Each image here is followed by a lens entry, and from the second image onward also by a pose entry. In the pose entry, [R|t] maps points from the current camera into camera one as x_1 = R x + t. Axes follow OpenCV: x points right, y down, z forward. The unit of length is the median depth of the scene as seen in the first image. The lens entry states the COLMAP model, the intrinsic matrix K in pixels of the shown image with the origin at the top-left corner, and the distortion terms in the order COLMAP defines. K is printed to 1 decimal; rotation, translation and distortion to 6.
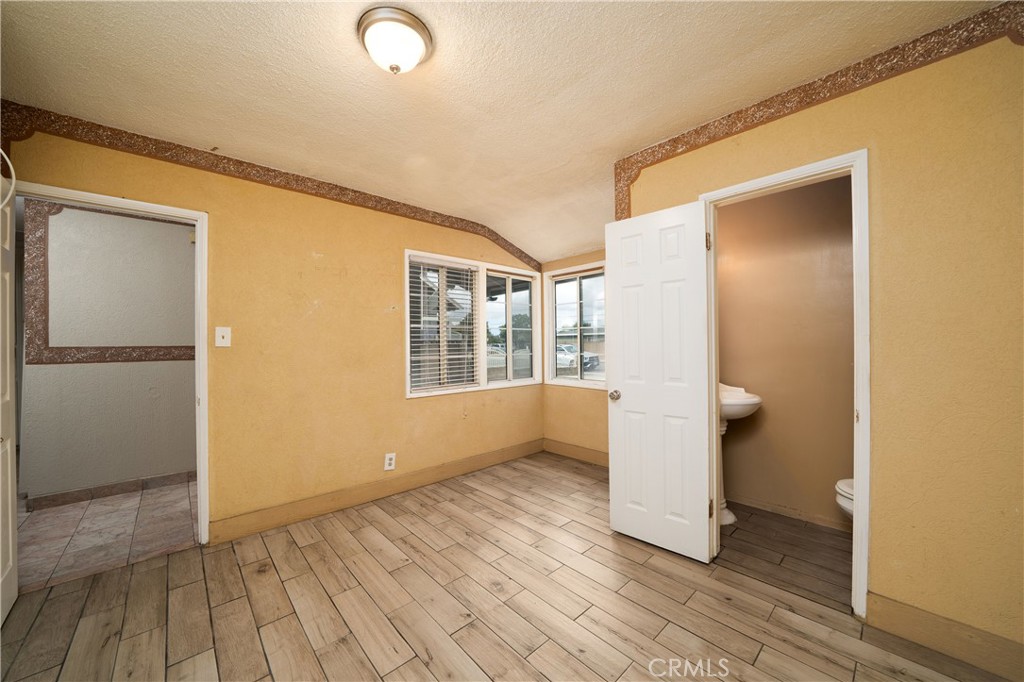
lens RADIAL K [[360.7, 0, 504.0], [0, 360.7, 344.8], [0, 0, 1]] dist [-0.024156, 0.001811]
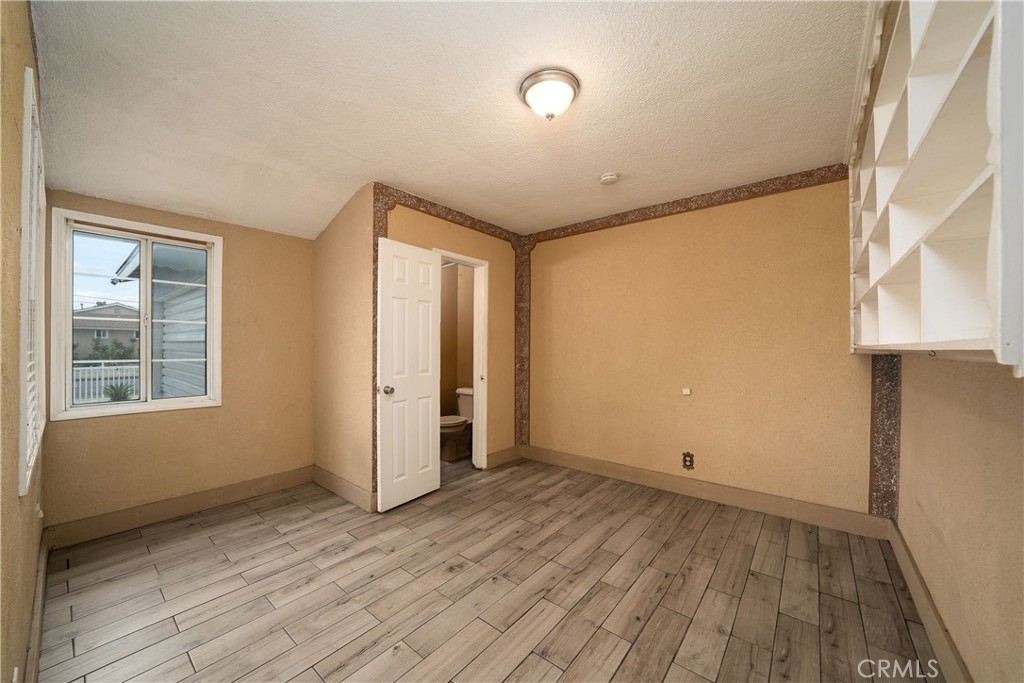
lens RADIAL K [[372.3, 0, 505.2], [0, 372.3, 343.7], [0, 0, 1]] dist [-0.001852, -0.000146]
pose [[-0.124256, 0.017718, 0.992092, -1.006103], [-0.000091, 0.999840, -0.017868, 0.015792], [-0.992250, -0.002310, -0.124234, 0.854267]]
